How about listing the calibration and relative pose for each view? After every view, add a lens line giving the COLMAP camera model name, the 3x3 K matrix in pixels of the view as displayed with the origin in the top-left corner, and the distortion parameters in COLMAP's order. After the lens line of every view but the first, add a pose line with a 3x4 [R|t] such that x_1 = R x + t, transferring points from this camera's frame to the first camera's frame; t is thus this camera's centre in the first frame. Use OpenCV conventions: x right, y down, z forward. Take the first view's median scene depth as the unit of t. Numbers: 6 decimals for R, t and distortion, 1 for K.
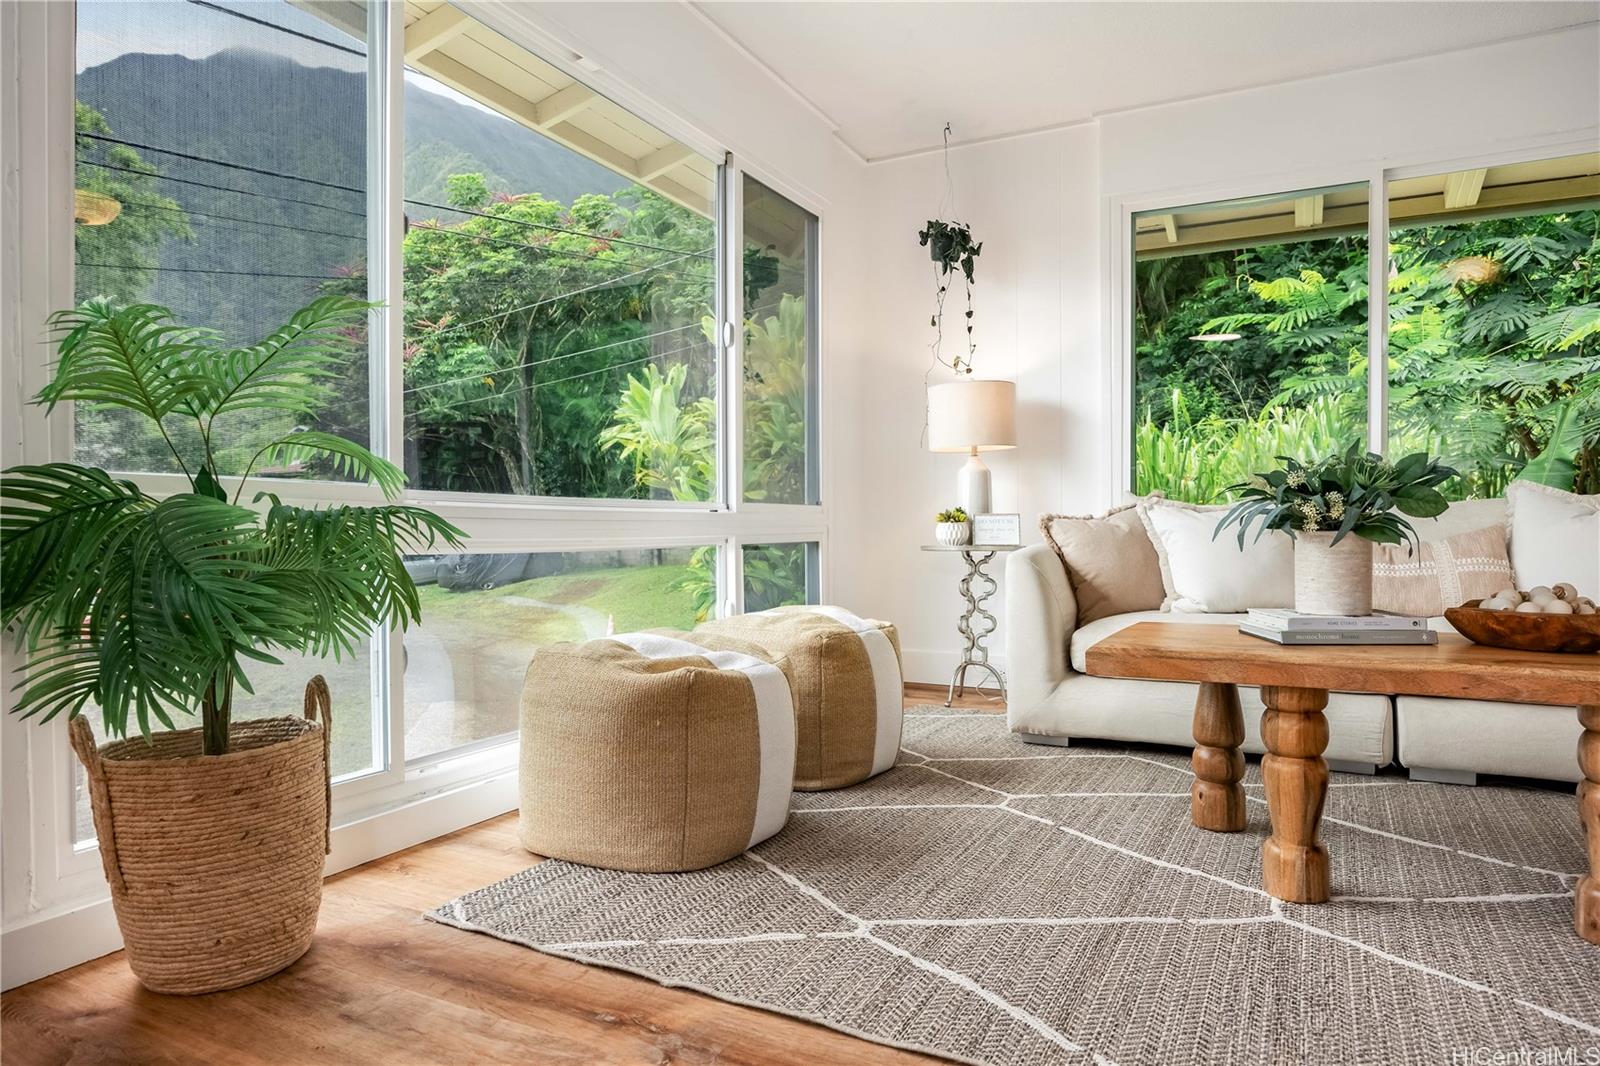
lens RADIAL K [[960.8, 0, 808.2], [0, 960.8, 535.6], [0, 0, 1]] dist [0.002380, -0.000915]
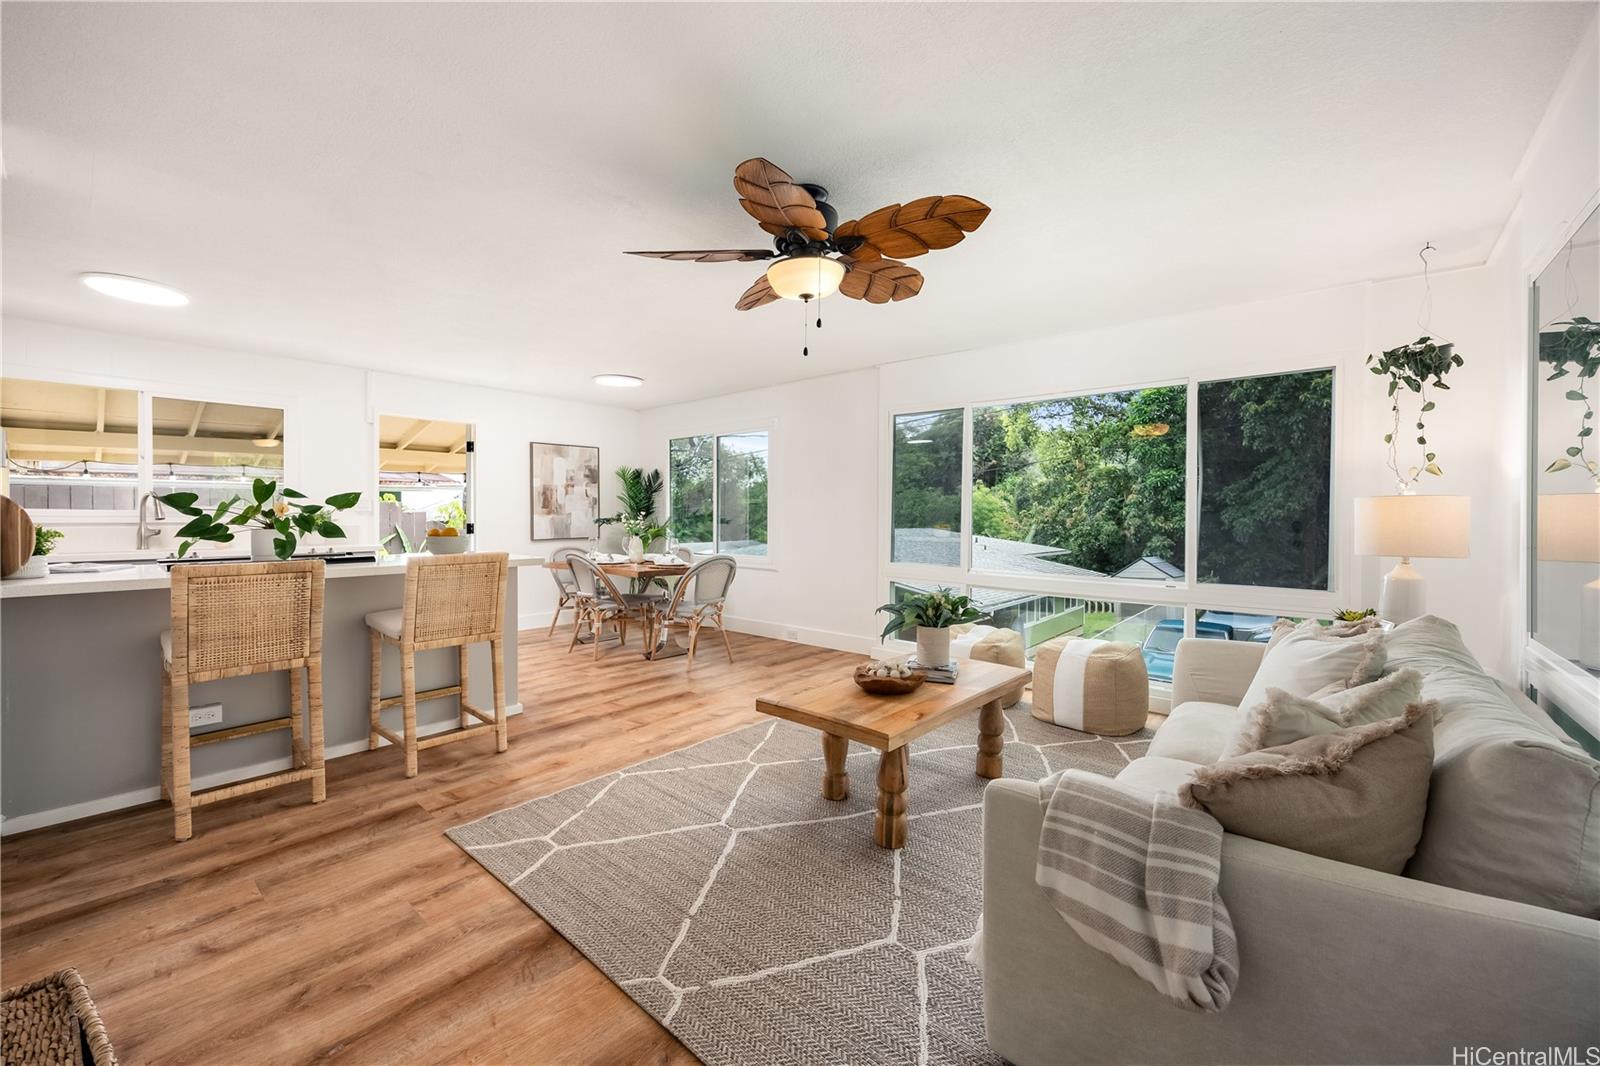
lens RADIAL K [[629.5, 0, 806.3], [0, 629.5, 528.3], [0, 0, 1]] dist [0.002583, 0.000473]
pose [[-0.214438, 0.021574, -0.976499, 1.708592], [-0.020382, 0.999439, 0.026557, -0.218654], [0.976525, 0.025598, -0.213878, 0.880747]]
